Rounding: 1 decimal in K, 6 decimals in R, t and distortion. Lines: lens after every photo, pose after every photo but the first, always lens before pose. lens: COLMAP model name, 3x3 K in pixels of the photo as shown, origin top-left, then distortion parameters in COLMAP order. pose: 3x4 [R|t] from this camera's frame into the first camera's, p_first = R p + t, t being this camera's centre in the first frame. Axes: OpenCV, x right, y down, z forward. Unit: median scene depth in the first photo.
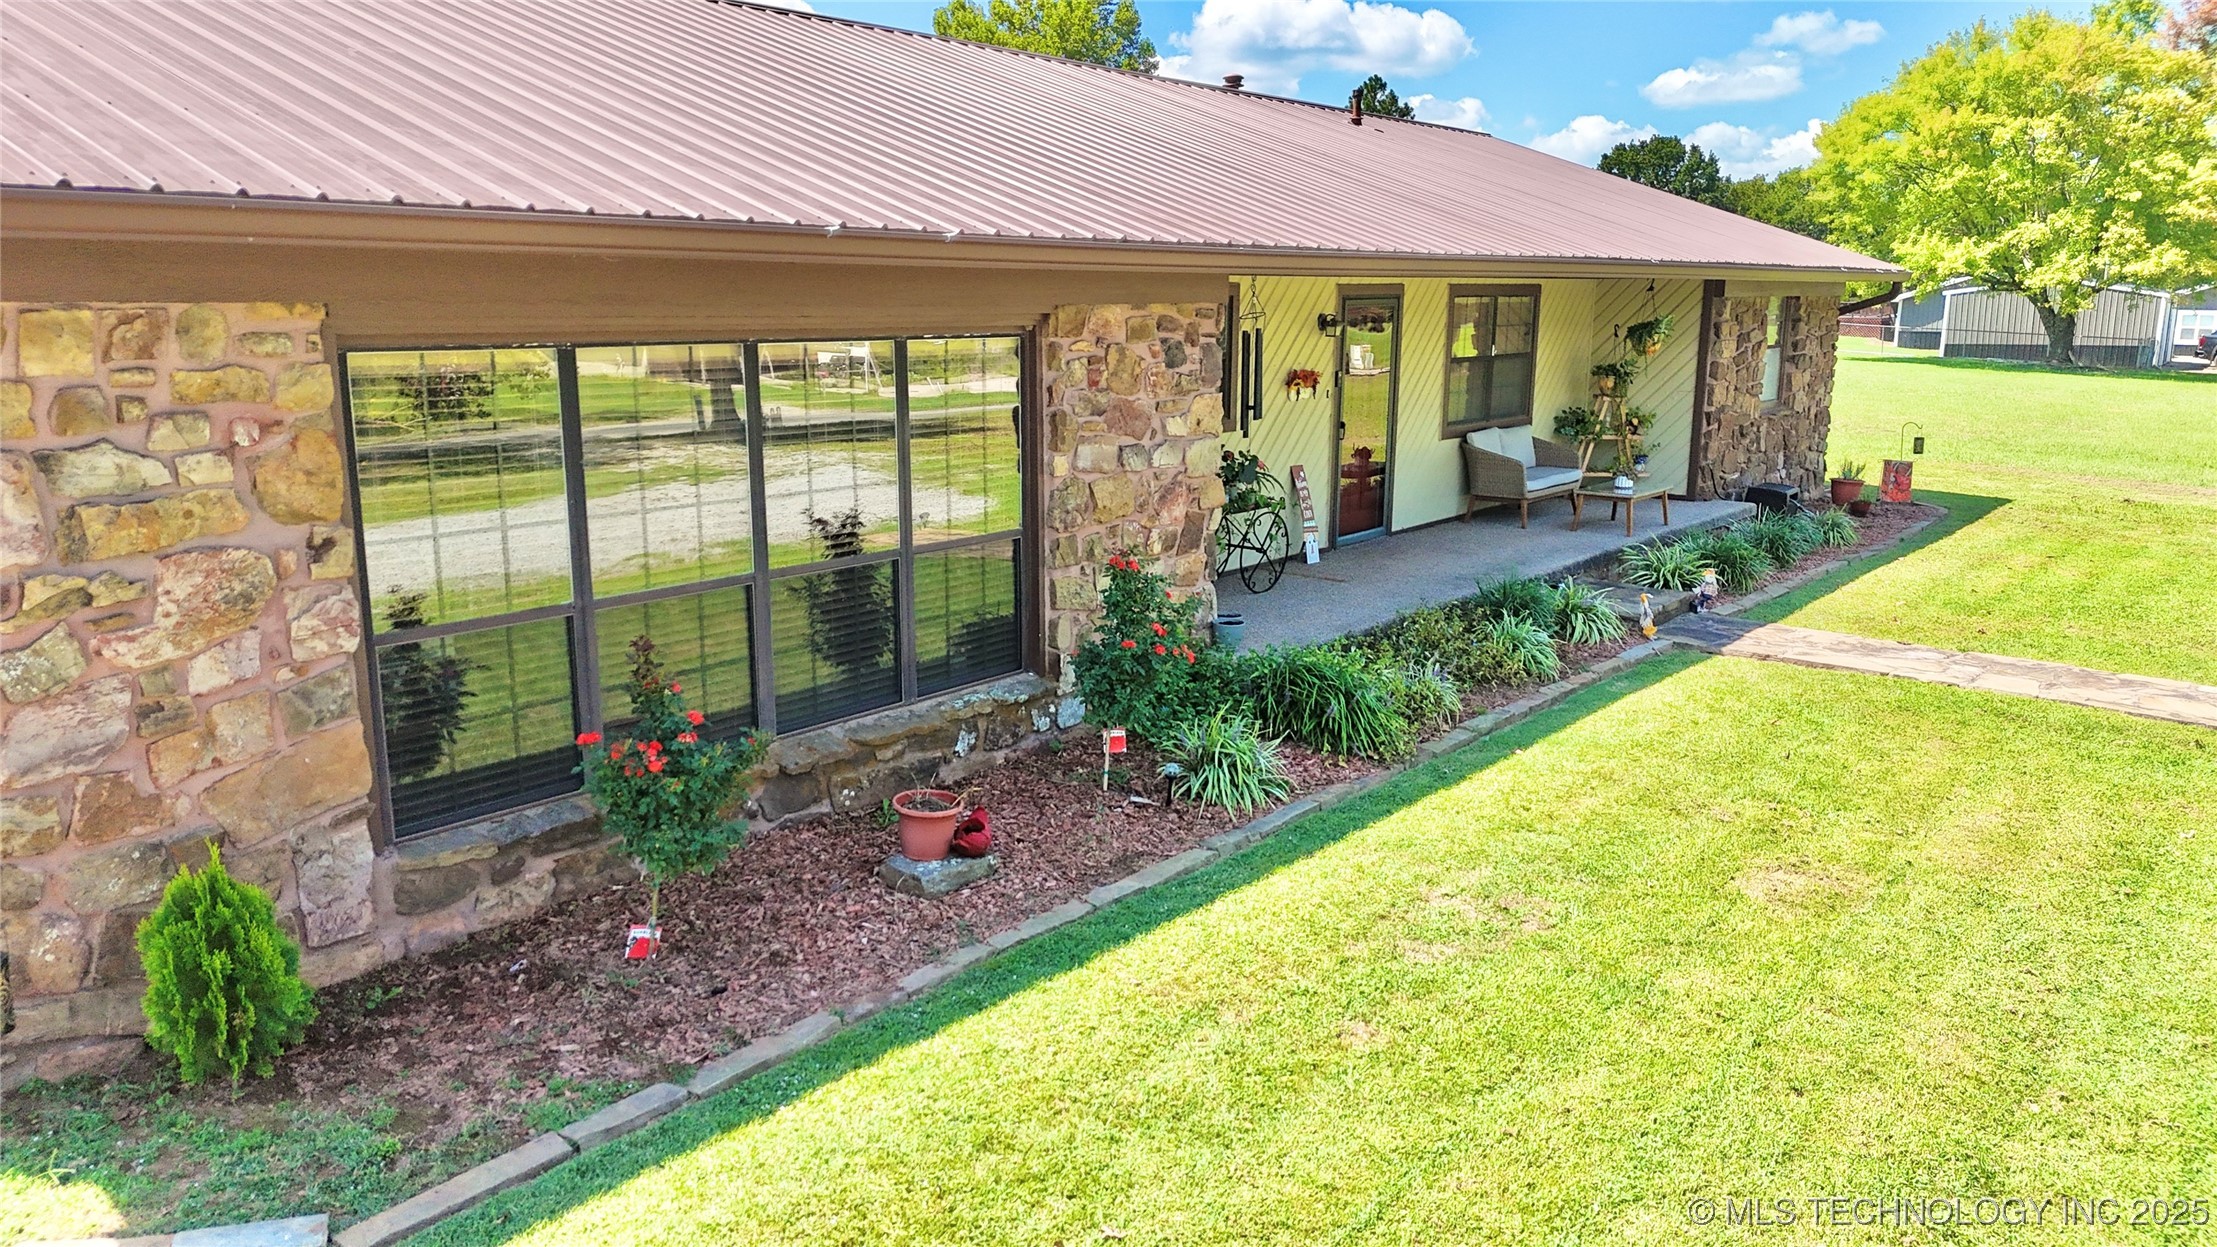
lens RADIAL K [[1608.8, 0, 1108.5], [0, 1608.8, 623.5], [0, 0, 1]] dist [0.114976, -0.148949]
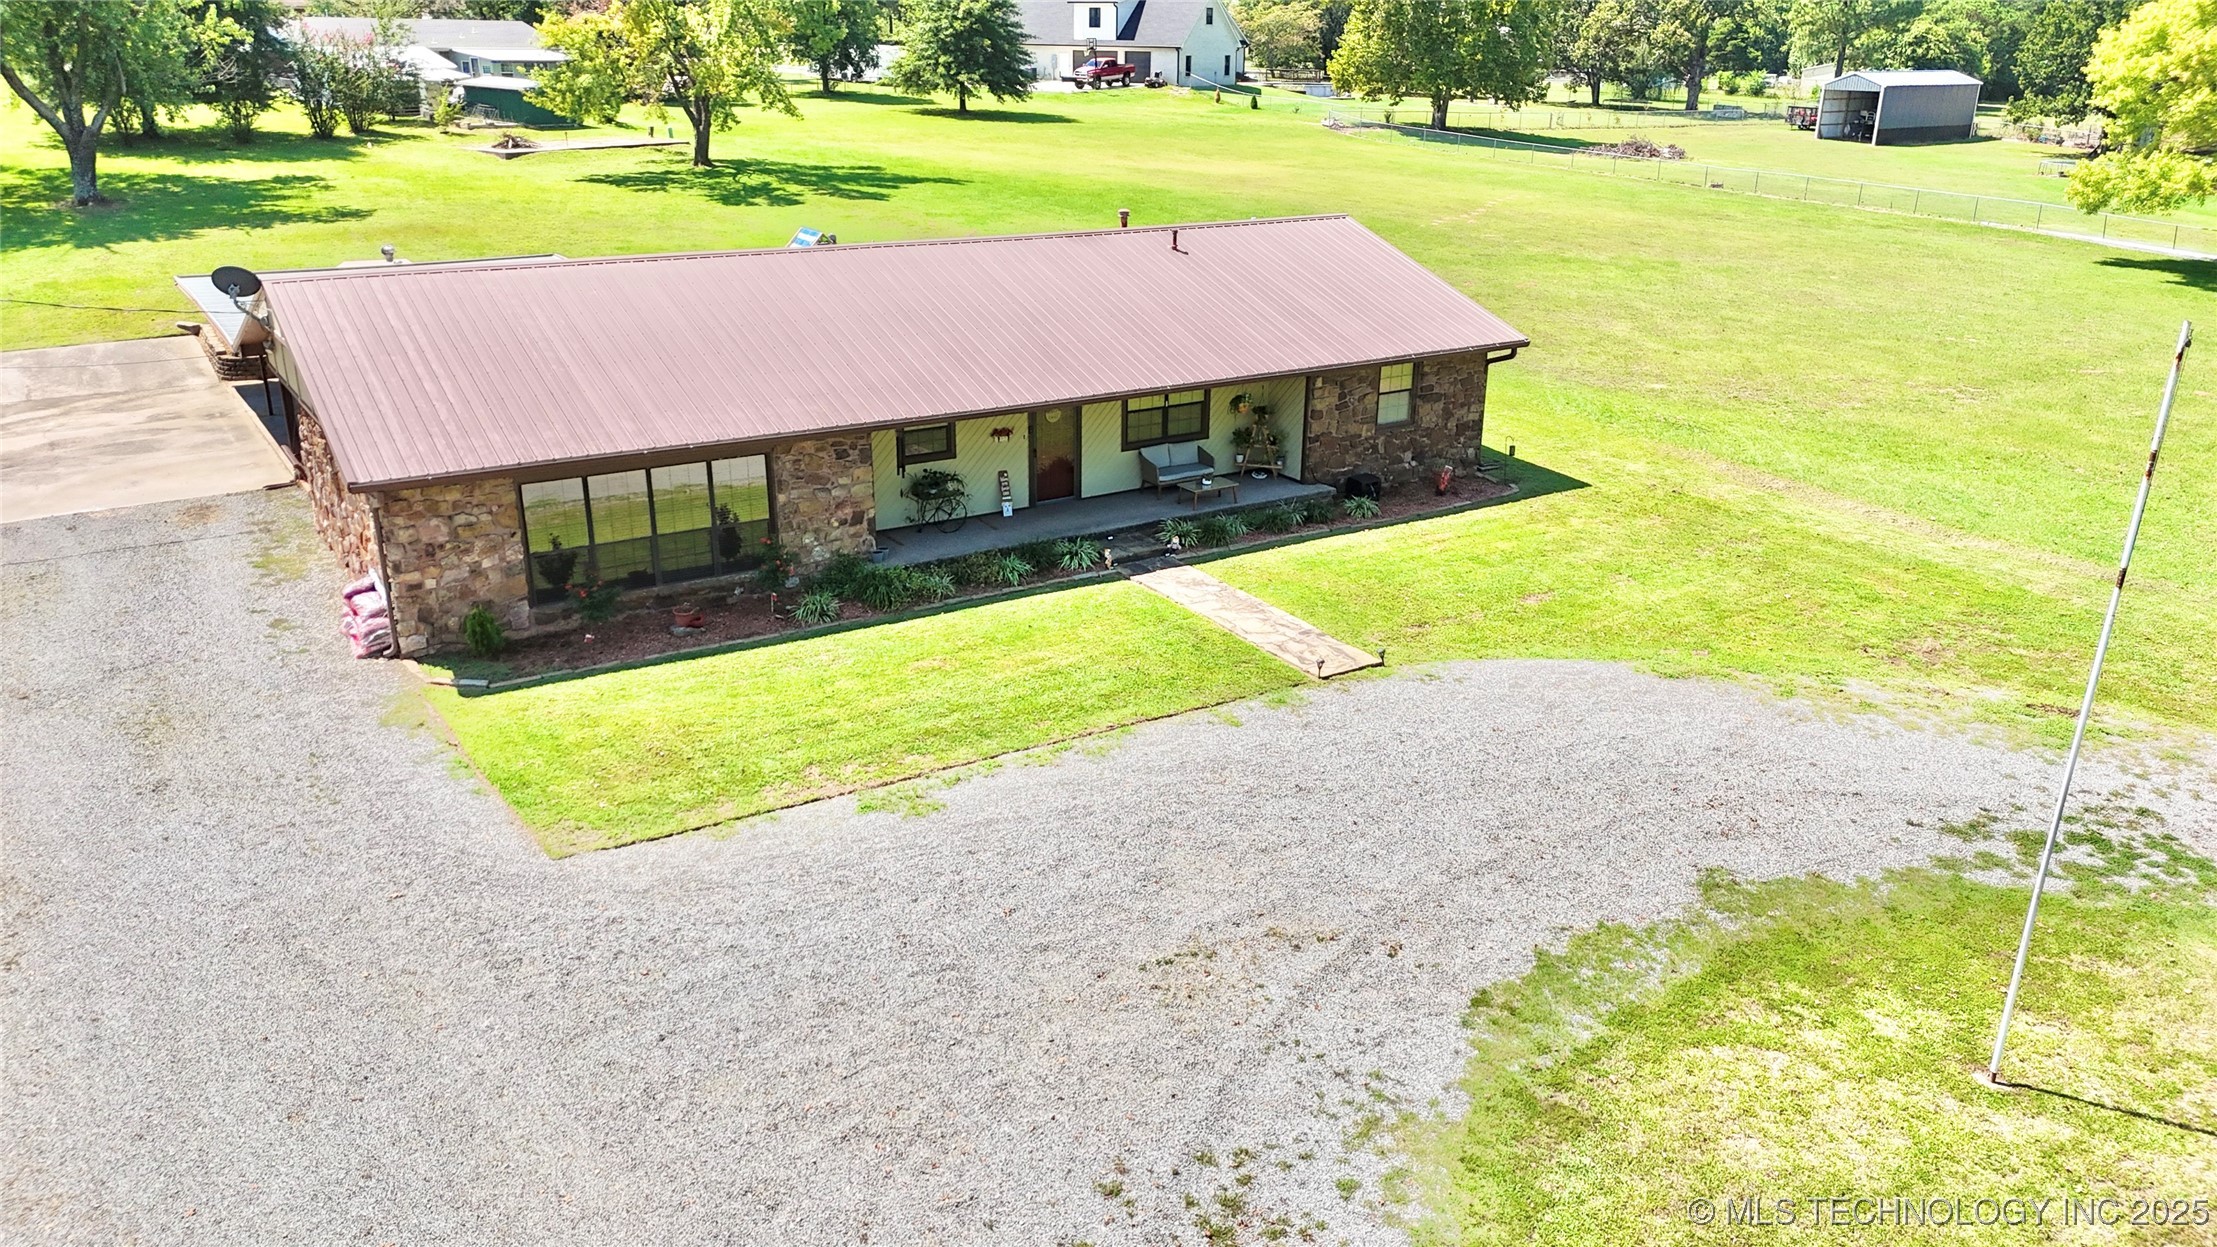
lens RADIAL K [[1602.6, 0, 1108.5], [0, 1602.6, 623.5], [0, 0, 1]] dist [0.135841, -0.269981]
pose [[0.946200, 0.111502, -0.303764, 1.959328], [-0.068422, 0.986472, 0.148971, -0.476698], [0.316265, -0.120172, 0.941029, -2.133601]]
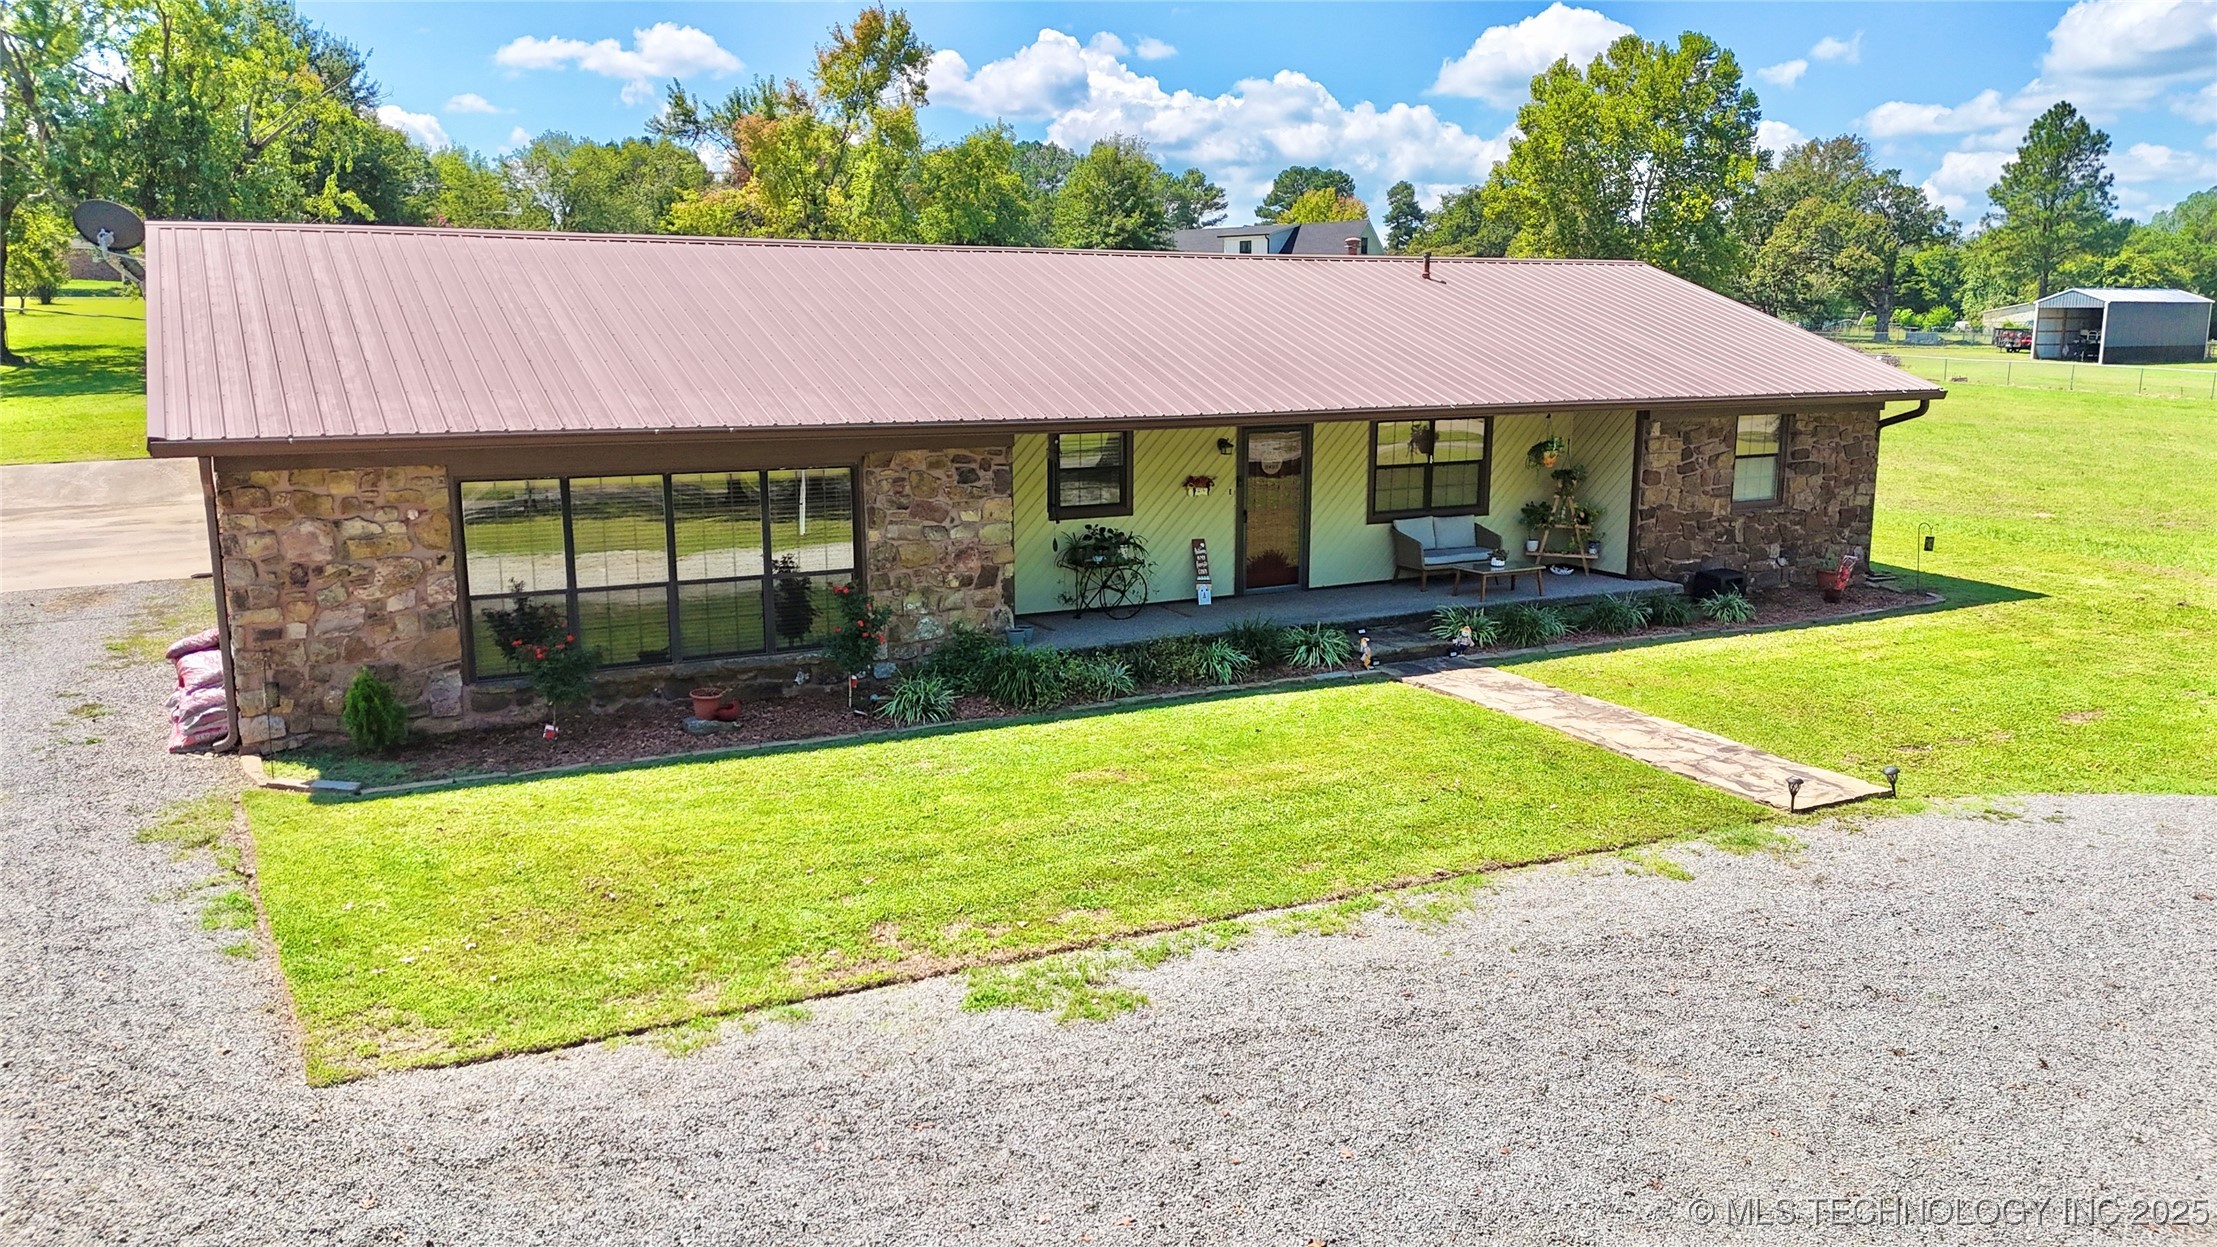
lens RADIAL K [[1608.8, 0, 1108.5], [0, 1608.8, 623.5], [0, 0, 1]] dist [0.114976, -0.148949]
pose [[0.916842, 0.066408, -0.393689, 1.327954], [-0.075606, 0.997107, -0.007881, -0.004245], [0.392026, 0.036990, 0.919210, -0.835713]]
